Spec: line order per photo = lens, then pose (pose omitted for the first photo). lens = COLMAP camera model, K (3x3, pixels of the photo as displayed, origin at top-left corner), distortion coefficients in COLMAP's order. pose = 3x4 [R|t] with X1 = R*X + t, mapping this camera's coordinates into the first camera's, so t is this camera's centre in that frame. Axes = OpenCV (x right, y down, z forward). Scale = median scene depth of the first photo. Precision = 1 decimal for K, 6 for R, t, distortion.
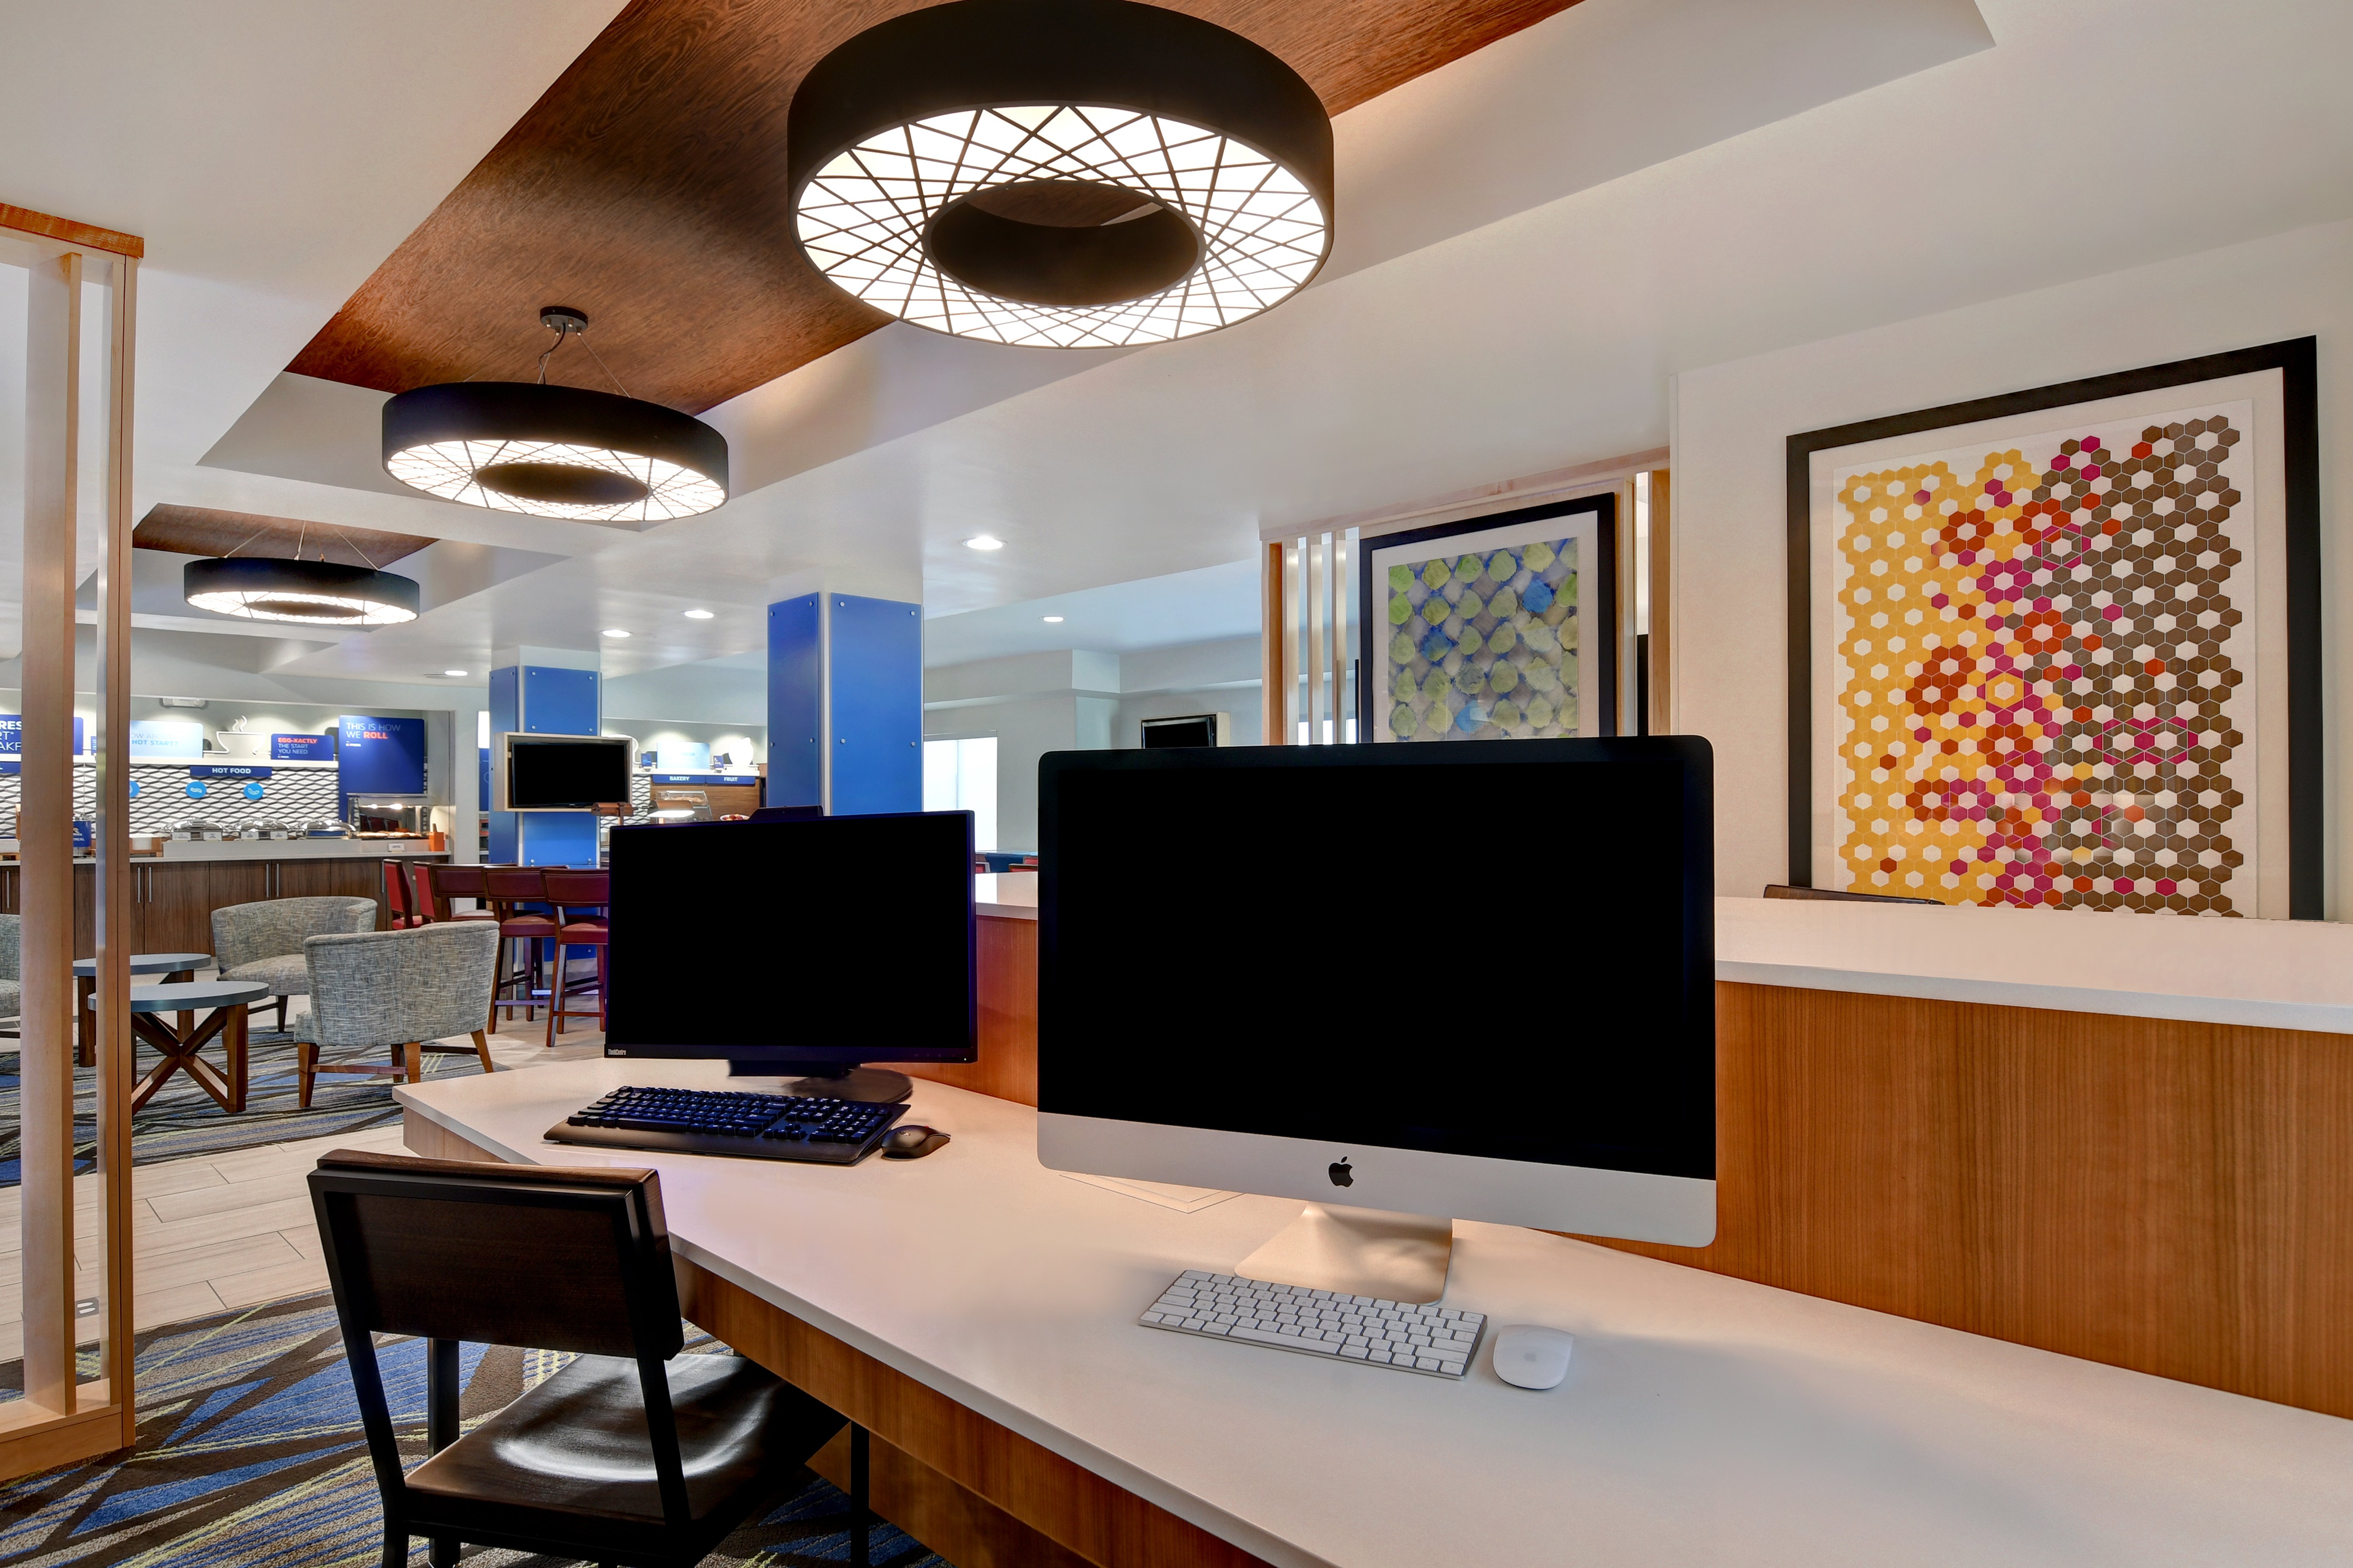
lens RADIAL K [[1210.0, 0, 1208.1], [0, 1210.0, 818.8], [0, 0, 1]] dist [0.000460, -0.021818]
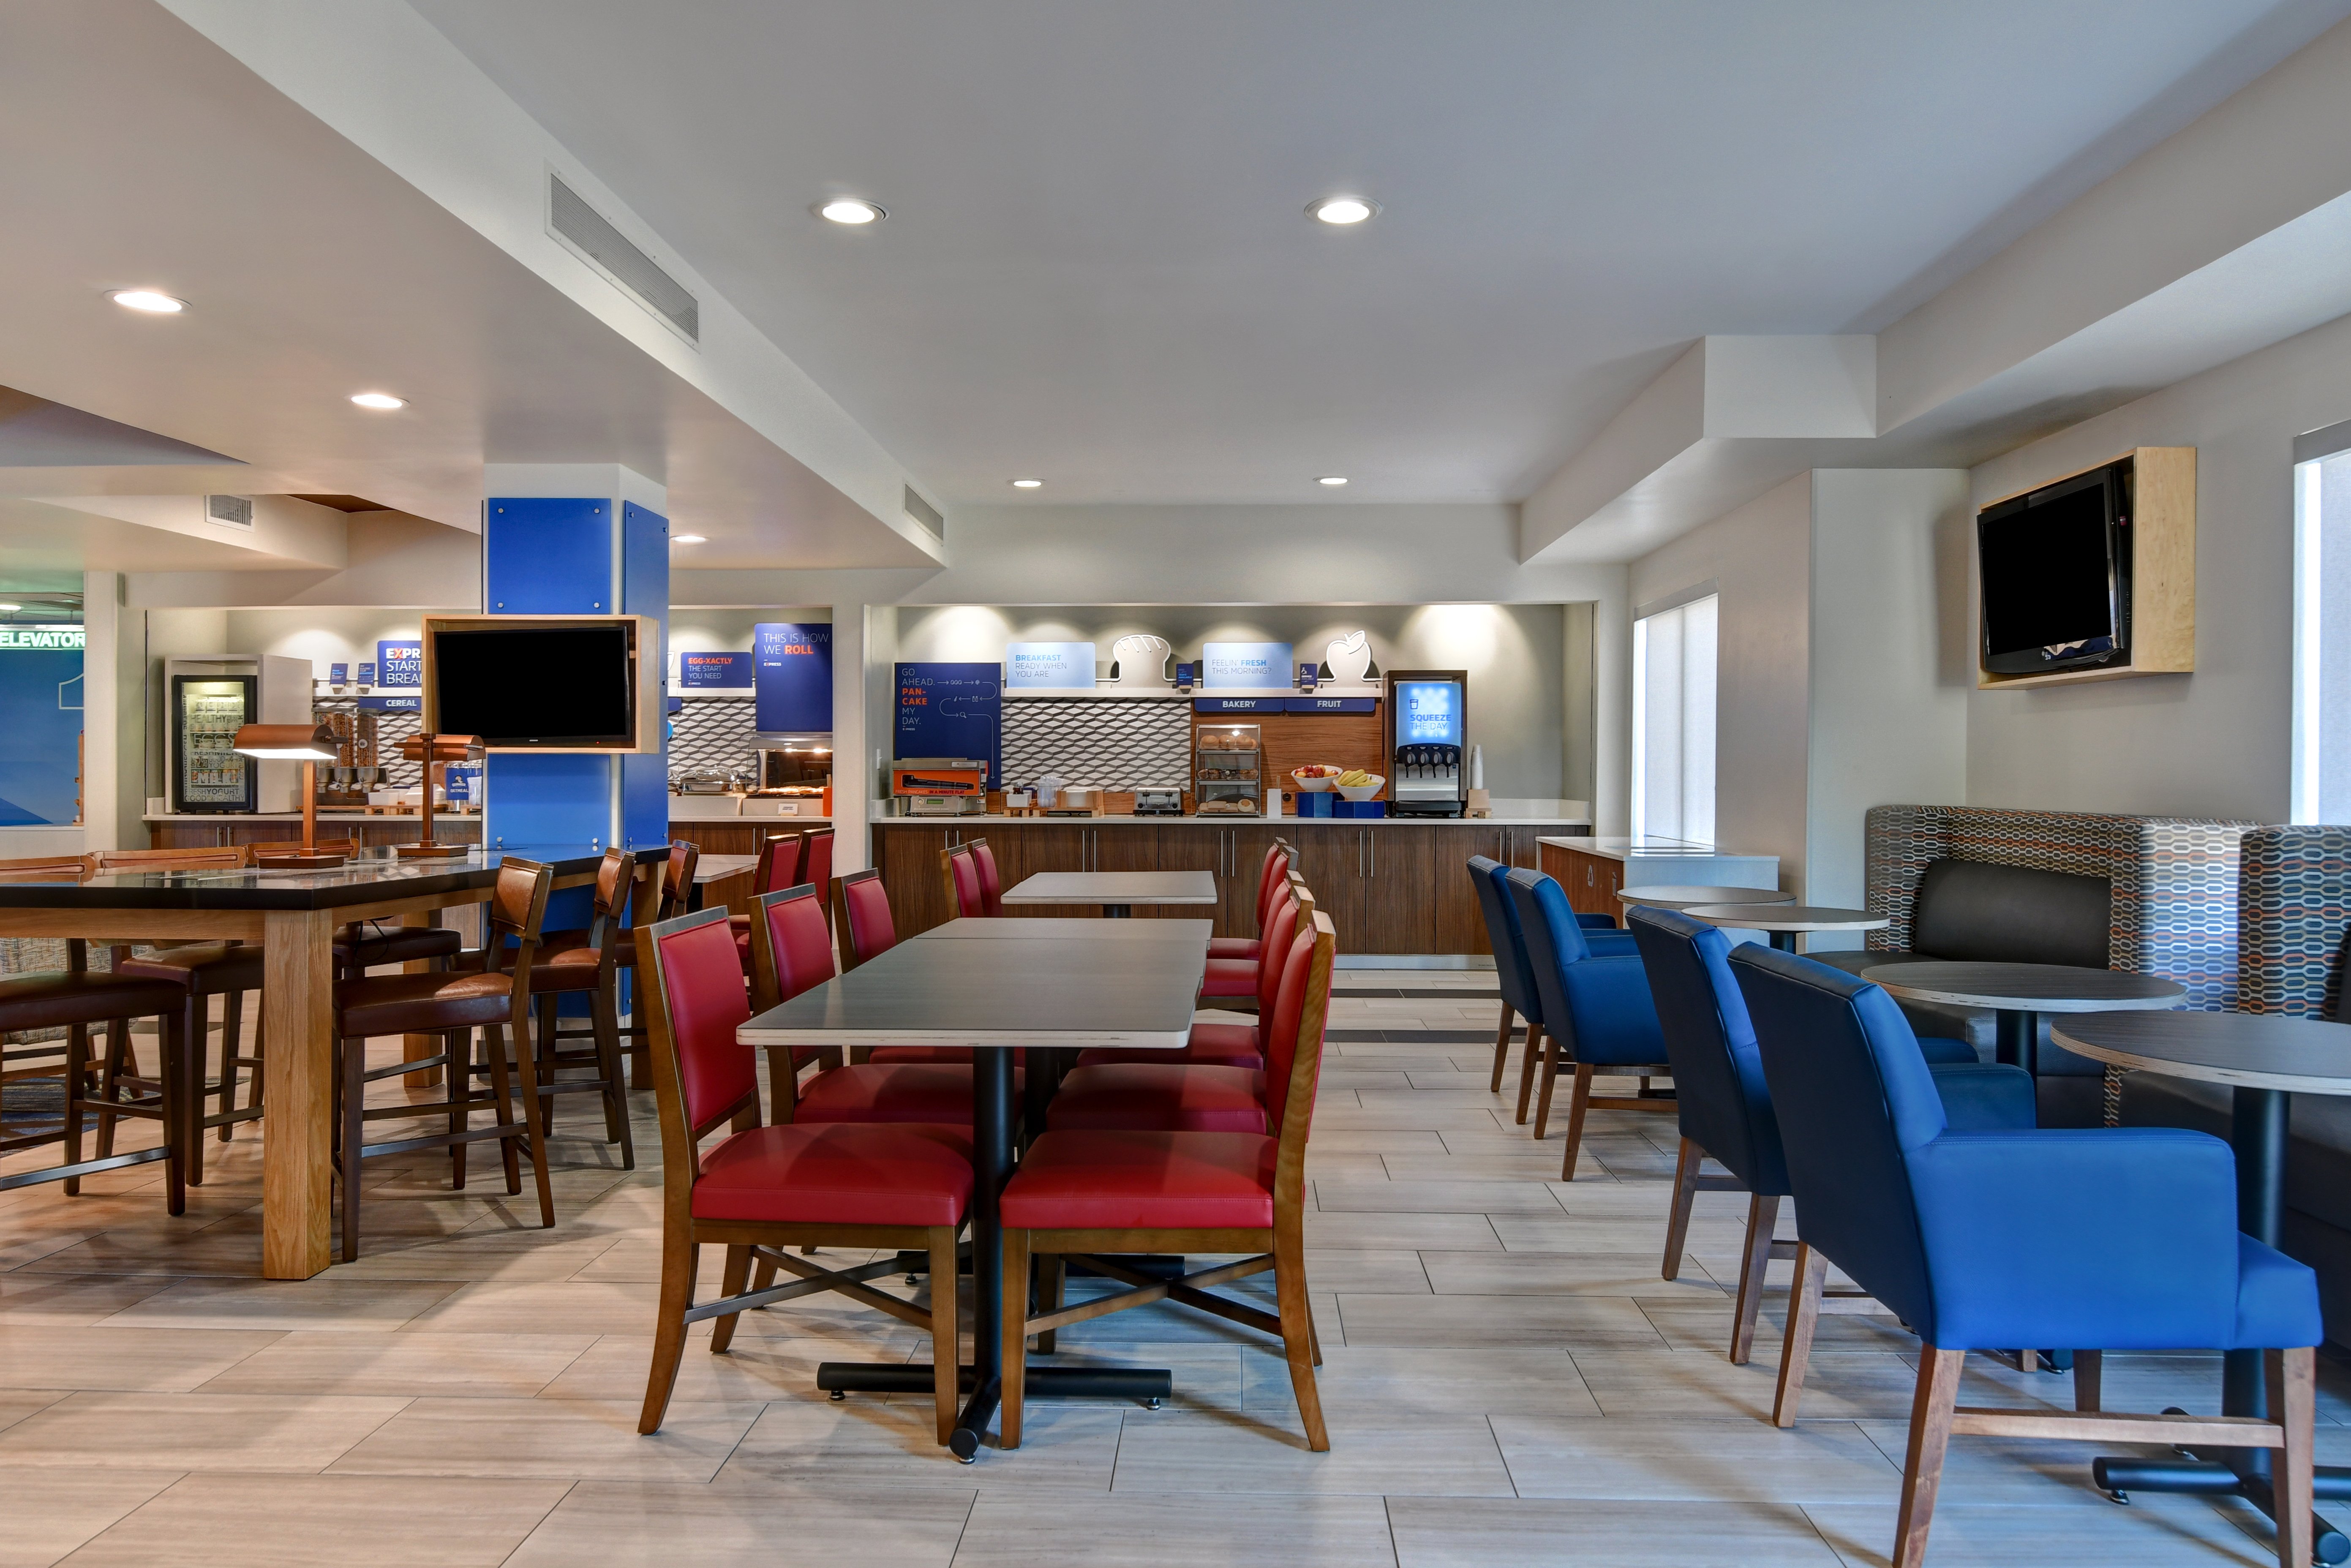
lens RADIAL K [[1511.0, 0, 1175.5], [0, 1511.0, 784.0], [0, 0, 1]] dist [-0.003242, -0.003242]
pose [[0.648323, 0.012566, -0.761262, 0.134546], [-0.008780, 0.999921, 0.009028, -0.000923], [0.761315, 0.000831, 0.648382, 0.638767]]
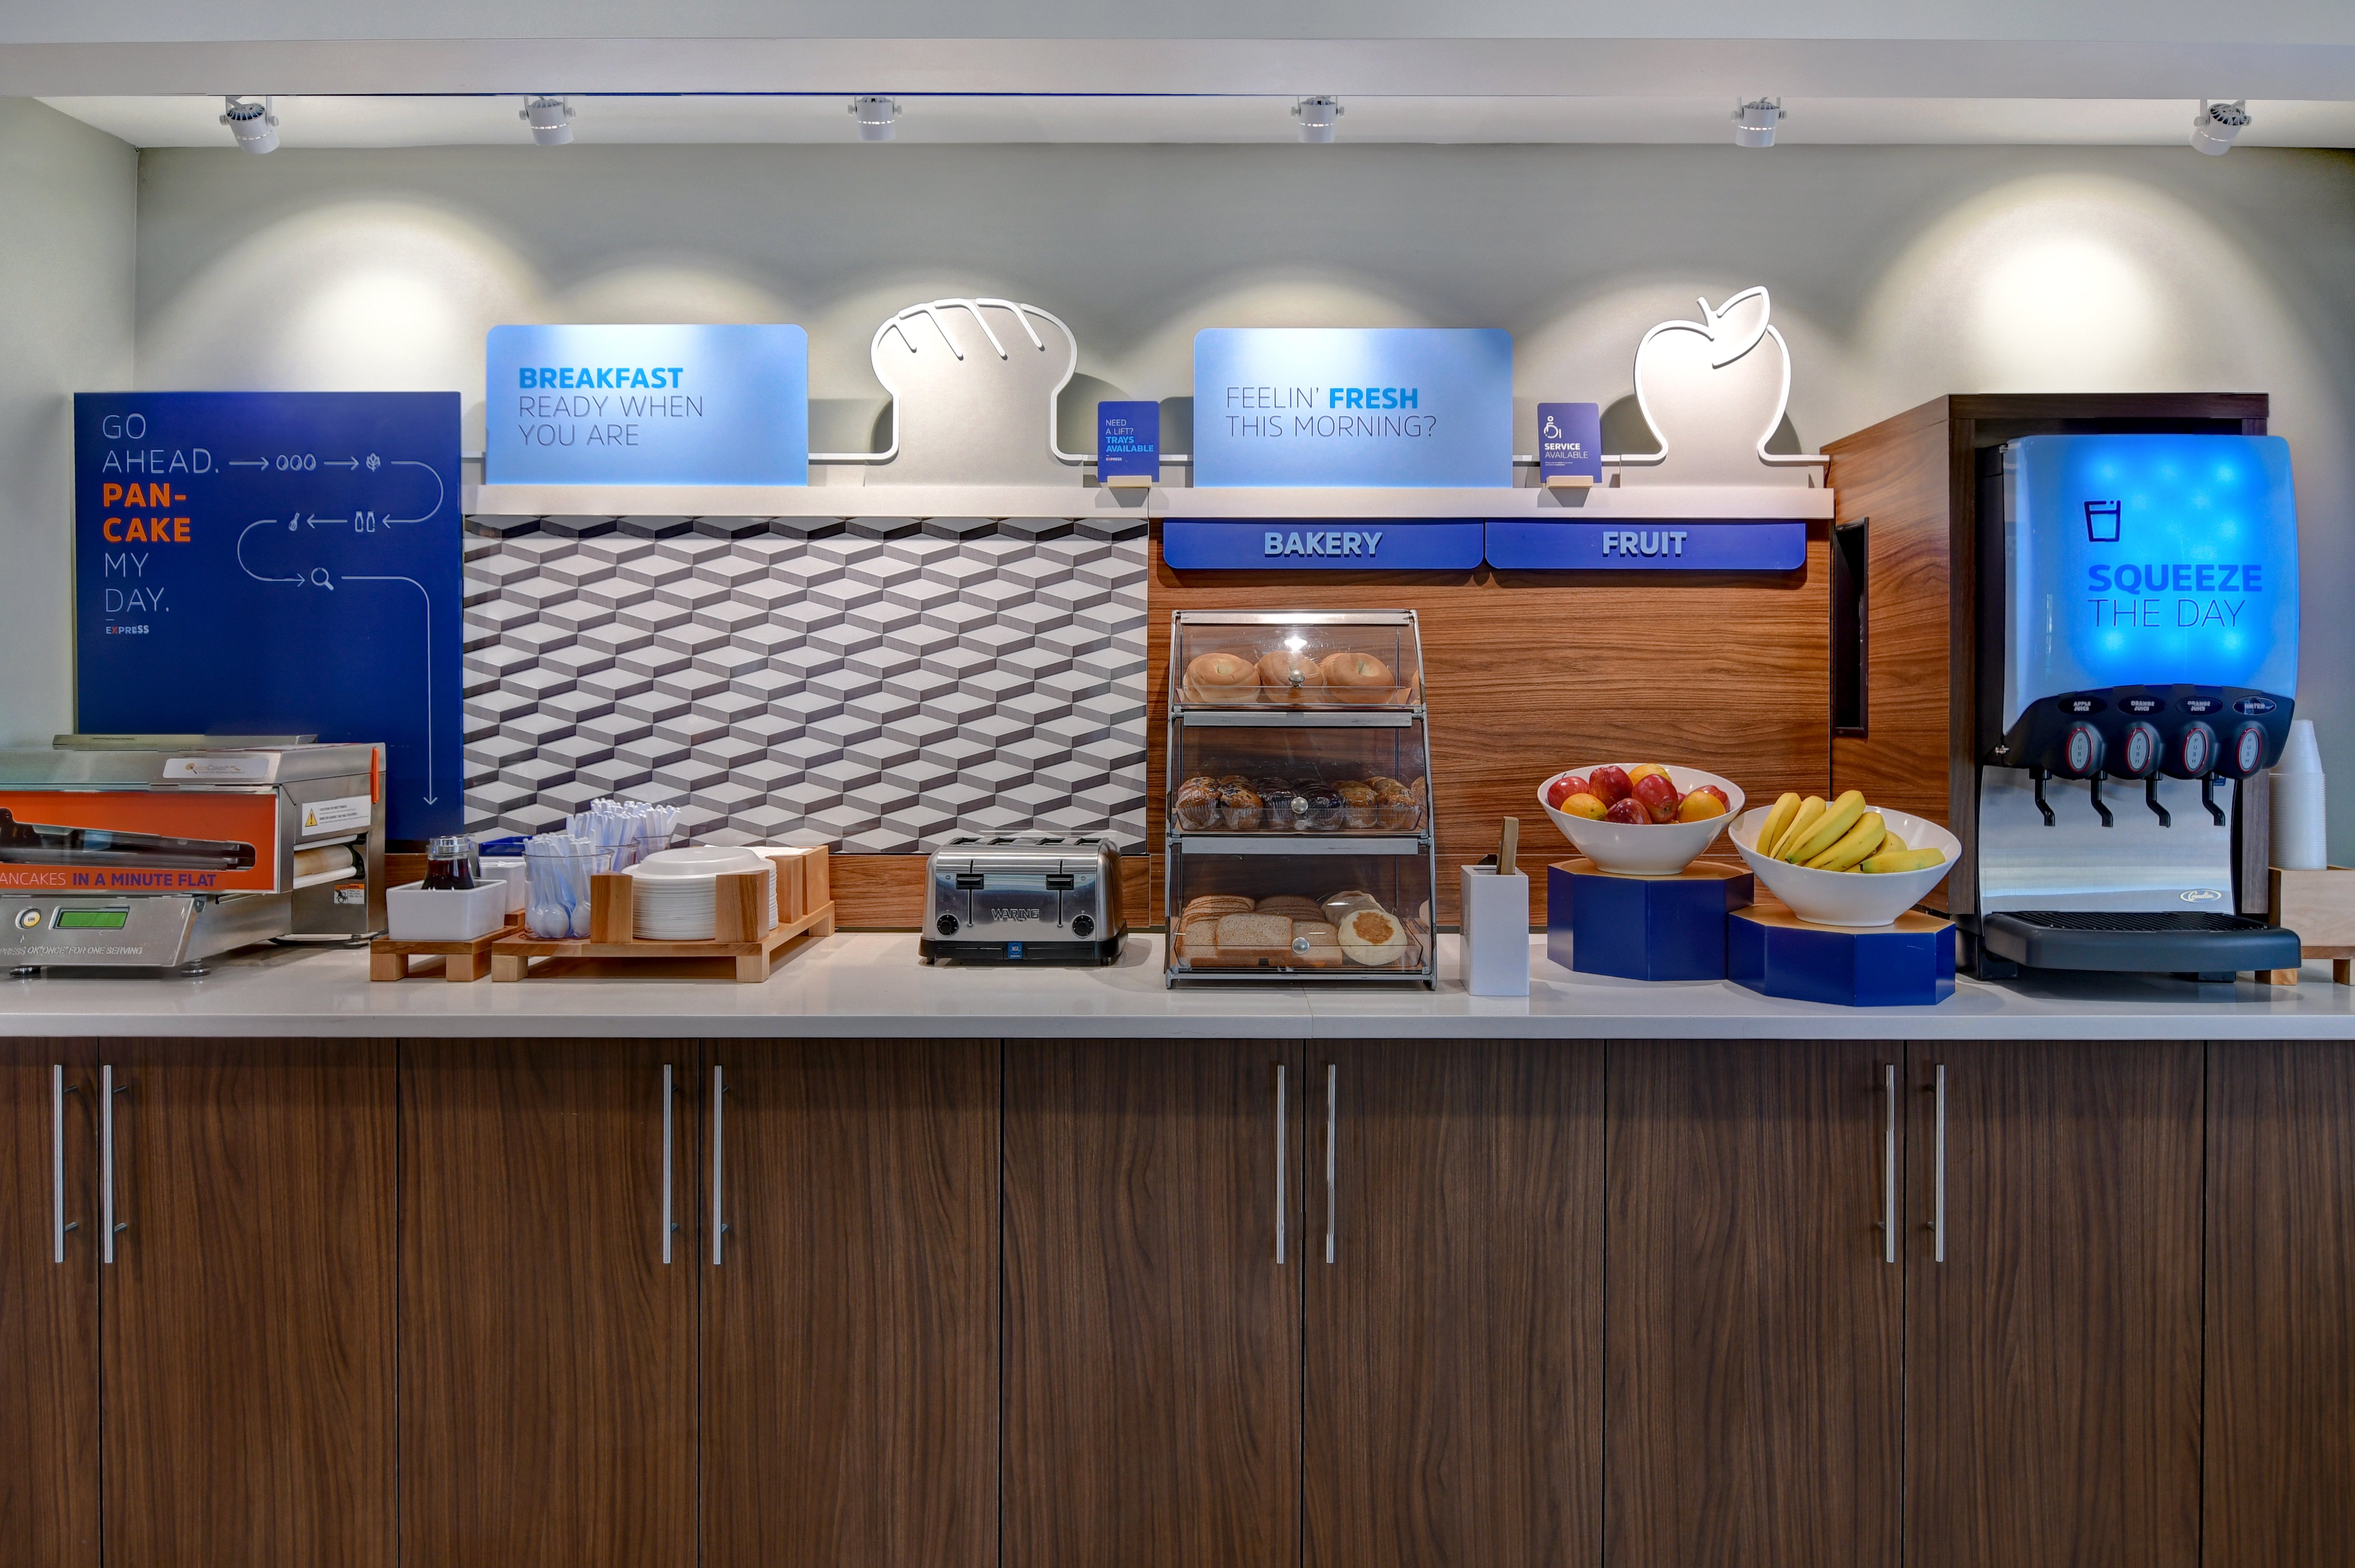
lens RADIAL K [[1556.1, 0, 1176.9], [0, 1556.1, 719.2], [0, 0, 1]] dist [-0.006303, -0.002633]
pose [[0.671630, 0.007528, -0.740848, -0.376297], [-0.009308, 0.999955, 0.001723, -0.012085], [0.740828, 0.005739, 0.671670, 1.081353]]
